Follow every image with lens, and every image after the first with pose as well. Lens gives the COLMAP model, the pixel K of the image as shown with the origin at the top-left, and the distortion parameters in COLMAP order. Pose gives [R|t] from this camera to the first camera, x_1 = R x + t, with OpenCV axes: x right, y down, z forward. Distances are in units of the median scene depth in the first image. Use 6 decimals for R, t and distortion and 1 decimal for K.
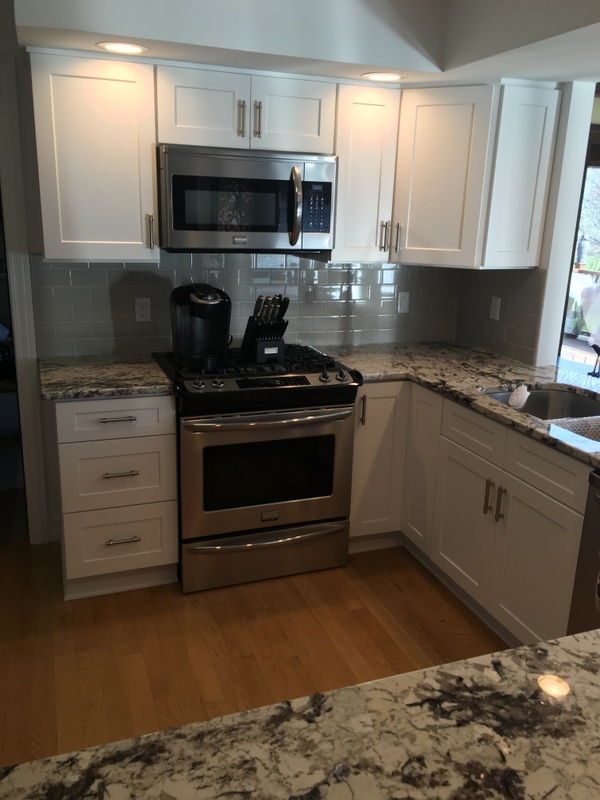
lens RADIAL K [[675.2, 0, 300.0], [0, 675.2, 400.0], [0, 0, 1]] dist [0.079856, -0.109985]
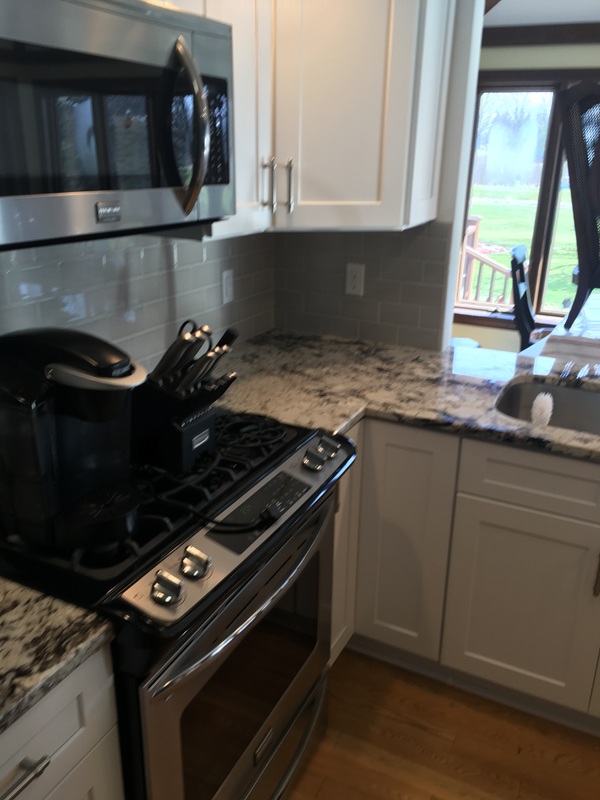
lens RADIAL K [[675.2, 0, 300.0], [0, 675.2, 400.0], [0, 0, 1]] dist [0.079856, -0.109985]
pose [[0.731374, -0.245358, 0.636312, -0.303422], [0.183033, 0.969428, 0.163427, -0.172862], [-0.656956, -0.003060, 0.753922, 0.614350]]
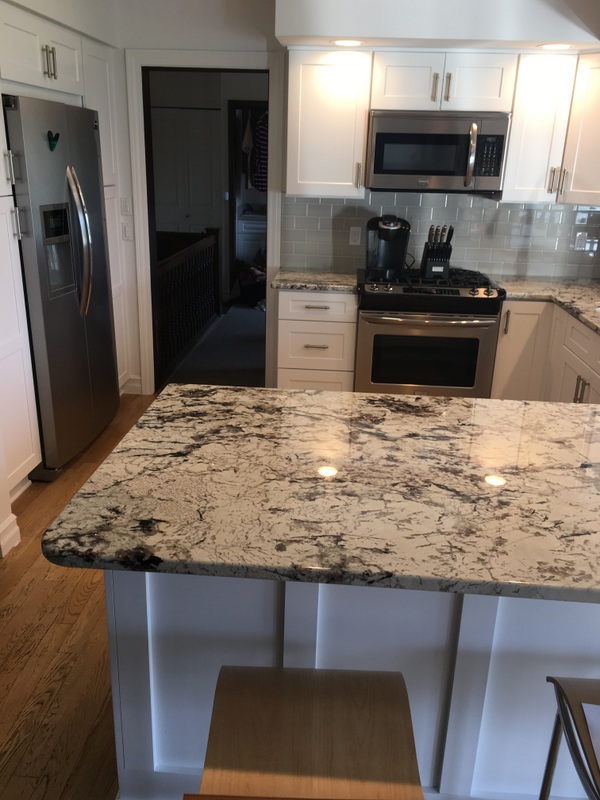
lens RADIAL K [[675.2, 0, 300.0], [0, 675.2, 400.0], [0, 0, 1]] dist [0.079856, -0.109985]
pose [[0.908163, 0.136793, -0.395636, 0.279414], [-0.114355, 0.990223, 0.079878, 0.106994], [0.402694, -0.027299, 0.914927, -0.322910]]
